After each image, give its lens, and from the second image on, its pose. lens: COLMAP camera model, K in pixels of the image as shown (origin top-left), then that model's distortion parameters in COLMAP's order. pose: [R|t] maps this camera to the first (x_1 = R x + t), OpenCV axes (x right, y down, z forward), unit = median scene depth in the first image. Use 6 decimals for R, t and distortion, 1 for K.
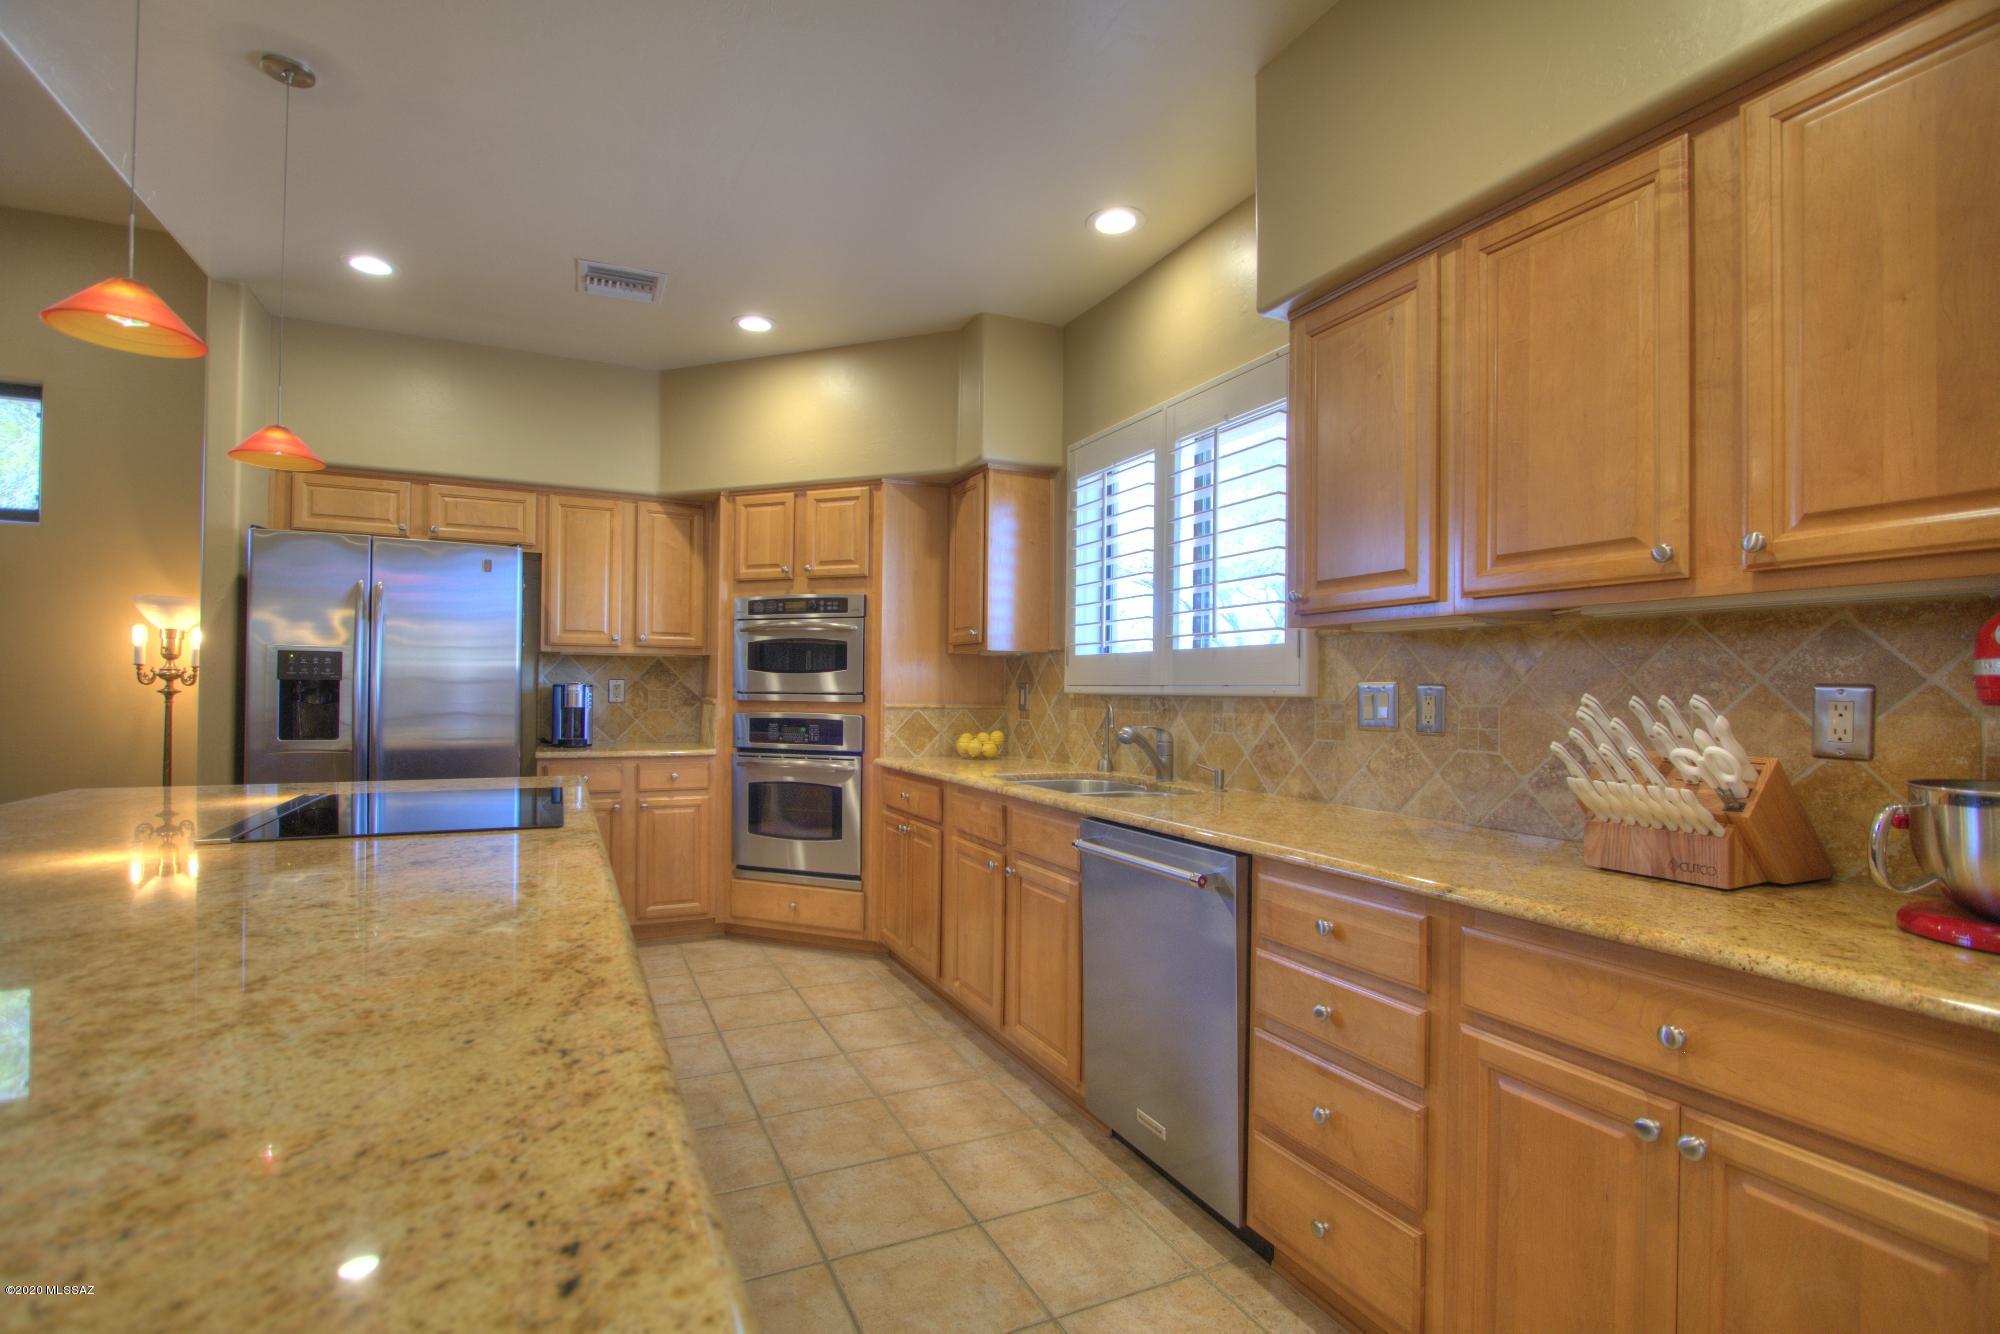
lens RADIAL K [[916.6, 0, 979.3], [0, 916.6, 684.5], [0, 0, 1]] dist [-0.017793, 0.003257]
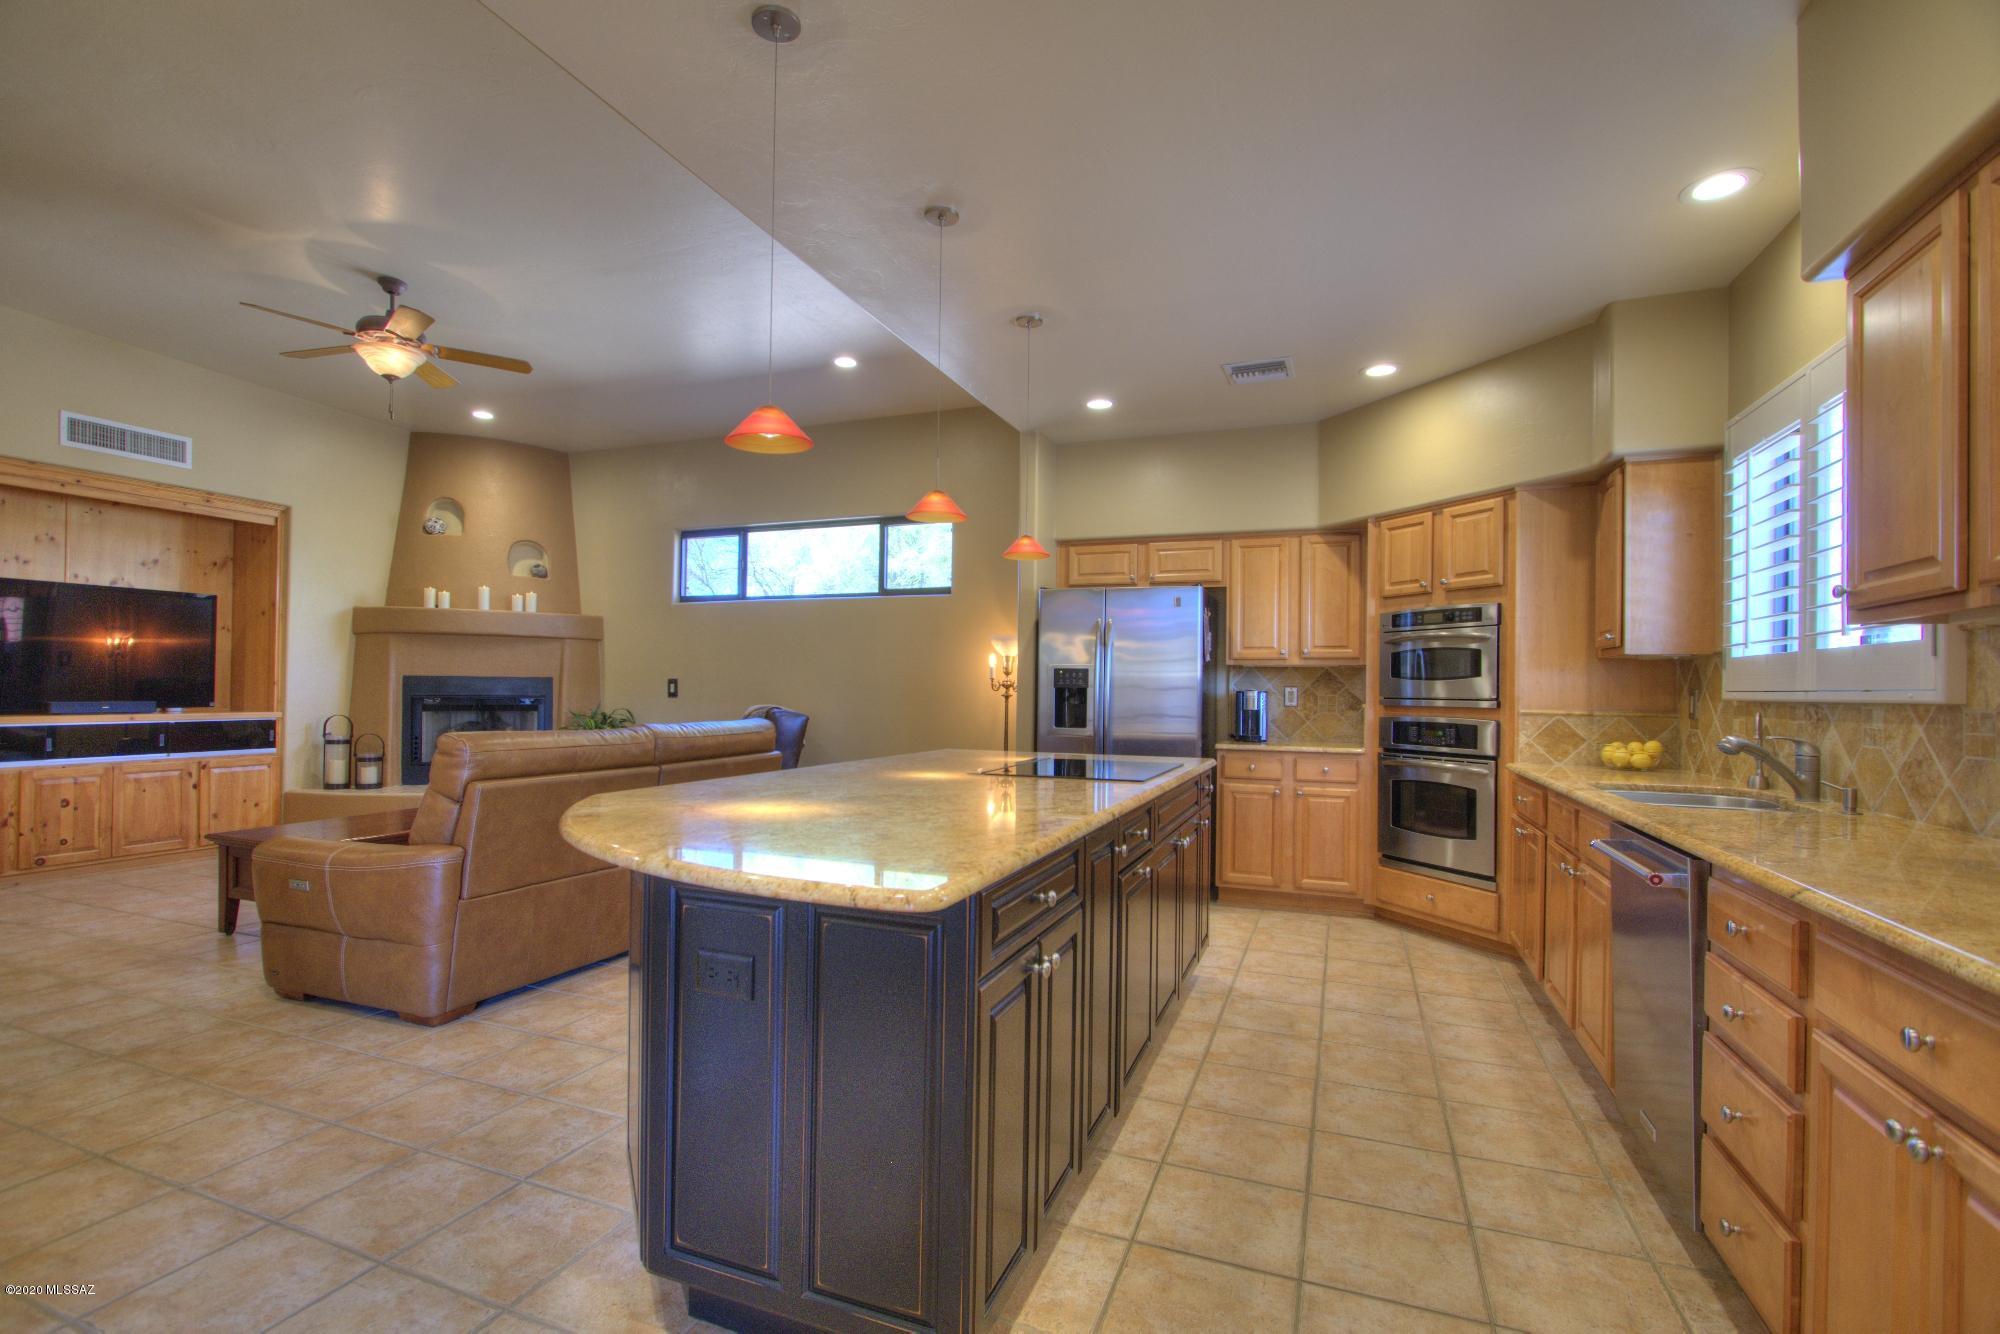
lens RADIAL K [[916.6, 0, 986.8], [0, 916.6, 685.9], [0, 0, 1]] dist [-0.017793, 0.003257]
pose [[0.690564, -0.004641, -0.723256, 0.237373], [-0.000663, 0.999975, -0.007050, 0.002380], [0.723271, 0.005348, 0.690544, -0.128117]]
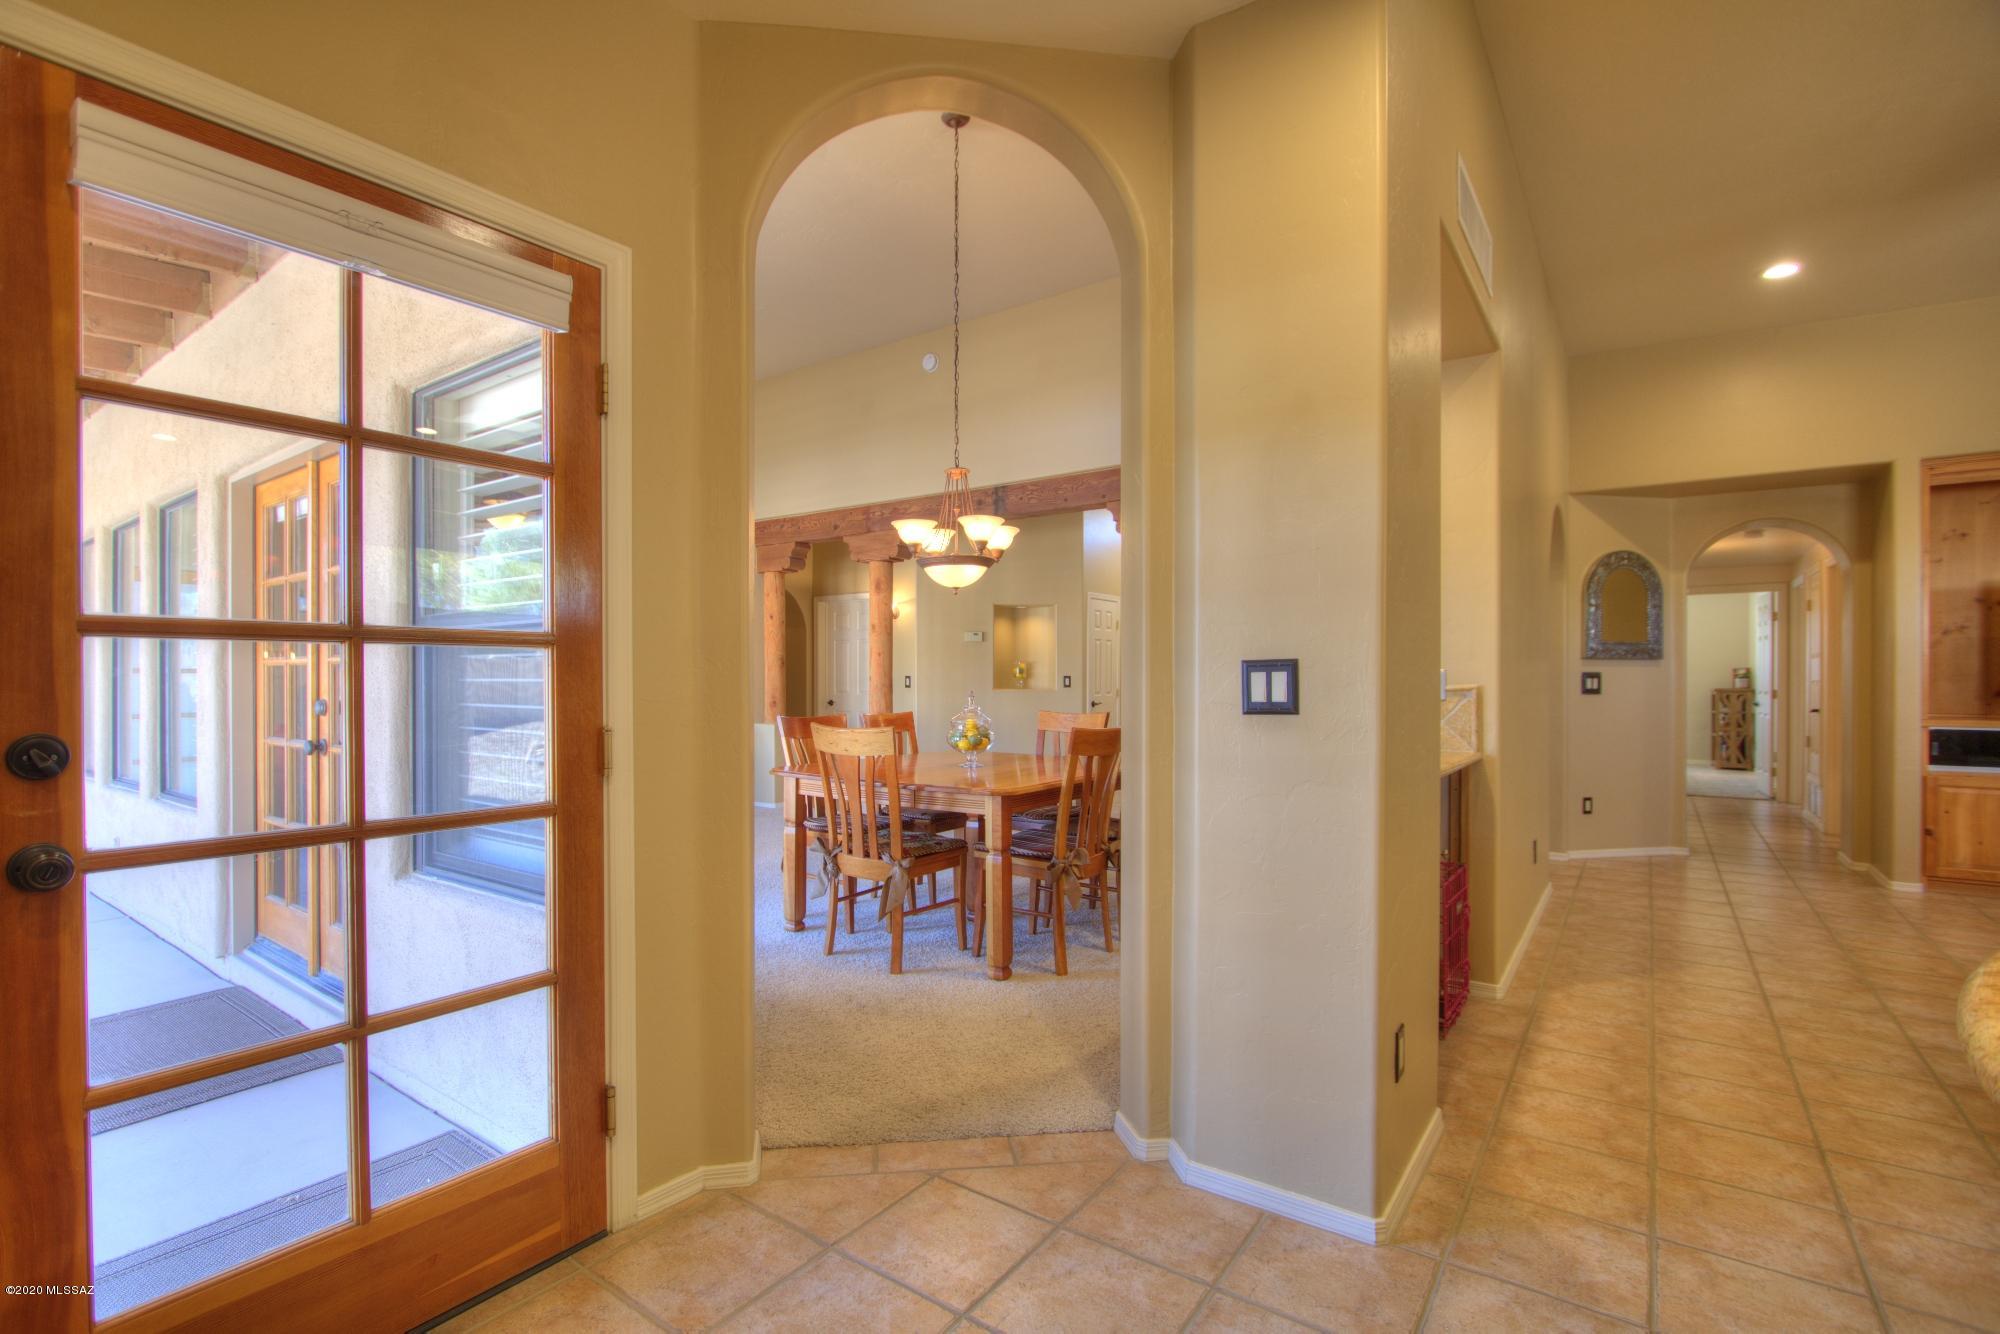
lens RADIAL K [[916.6, 0, 982.2], [0, 916.6, 679.0], [0, 0, 1]] dist [-0.017793, 0.003257]
pose [[-0.872038, -0.011186, -0.489311, 0.191275], [-0.007745, 0.999929, -0.009055, 0.002973], [0.489378, -0.004107, -0.872062, 0.120829]]
